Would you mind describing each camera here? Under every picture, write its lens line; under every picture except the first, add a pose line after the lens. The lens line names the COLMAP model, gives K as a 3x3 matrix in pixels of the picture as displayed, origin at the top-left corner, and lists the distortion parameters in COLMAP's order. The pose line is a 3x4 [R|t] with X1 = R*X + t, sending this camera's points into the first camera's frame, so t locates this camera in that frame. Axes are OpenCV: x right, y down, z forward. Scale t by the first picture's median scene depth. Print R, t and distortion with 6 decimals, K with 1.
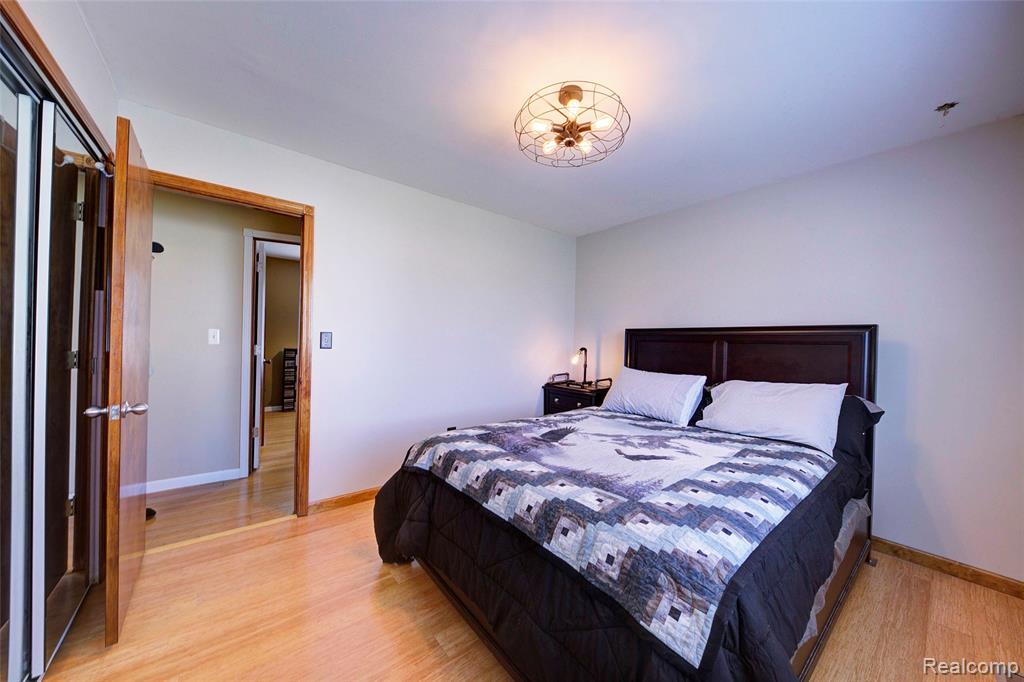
lens RADIAL K [[354.7, 0, 516.2], [0, 354.7, 341.1], [0, 0, 1]] dist [0.002144, -0.002878]
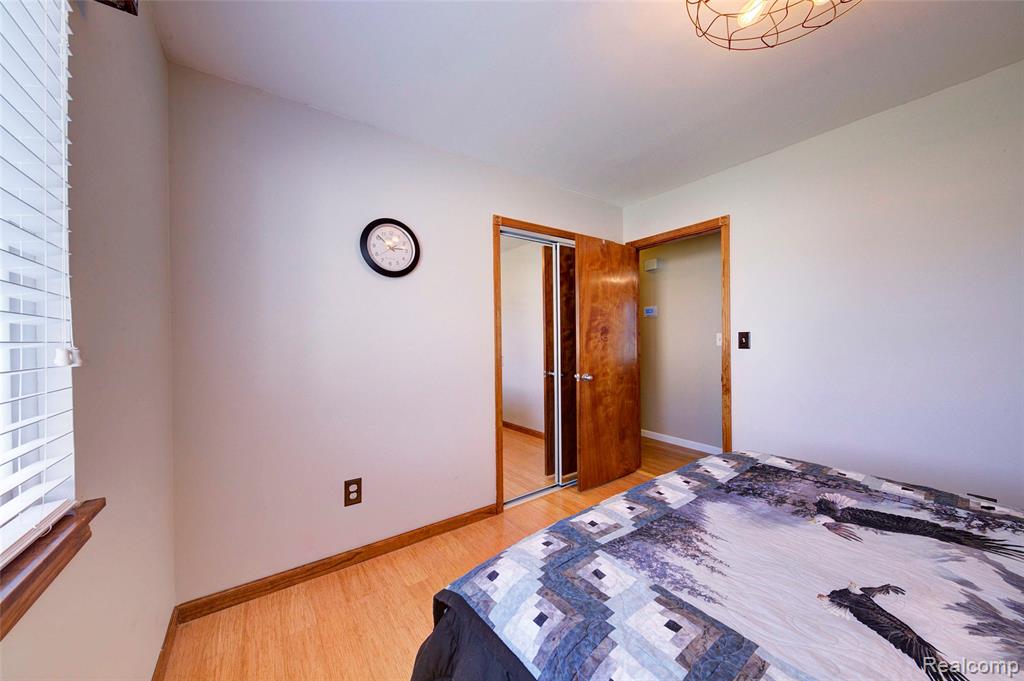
lens RADIAL K [[354.7, 0, 508.7], [0, 354.7, 341.4], [0, 0, 1]] dist [0.002144, -0.002878]
pose [[-0.073891, -0.016383, -0.997132, 0.785378], [0.009356, 0.999810, -0.017121, 0.018393], [0.997222, -0.010595, -0.073724, 0.617475]]
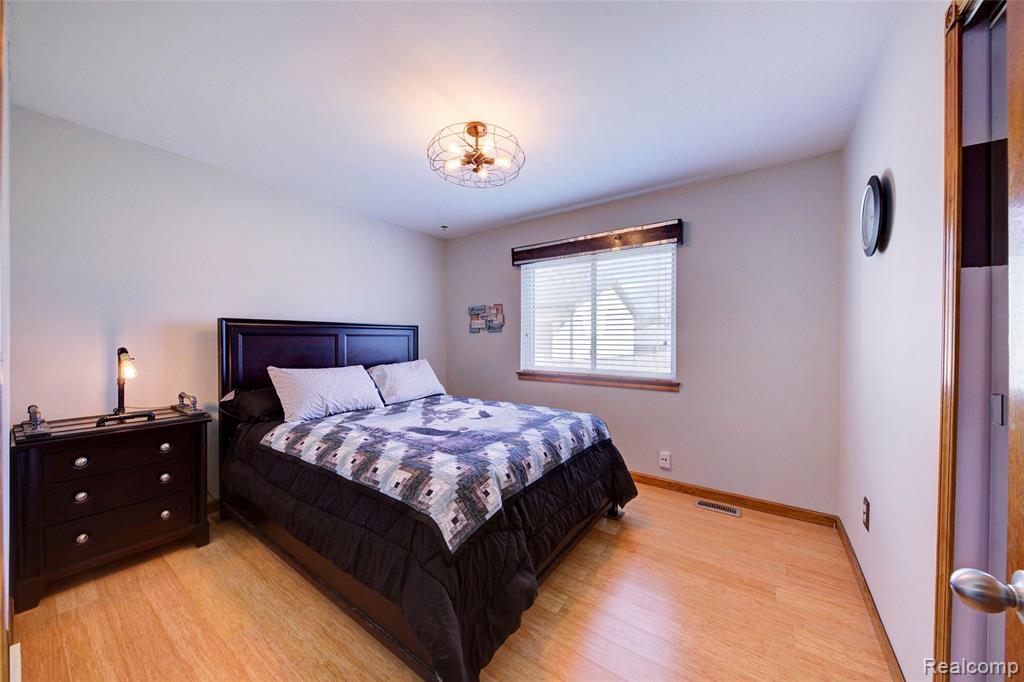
lens RADIAL K [[354.7, 0, 512.5], [0, 354.7, 341.2], [0, 0, 1]] dist [0.002144, -0.002878]
pose [[-0.276852, -0.029208, 0.960468, -1.095080], [-0.007332, 0.999573, 0.028284, -0.025745], [-0.960884, 0.000789, -0.276948, 1.293517]]
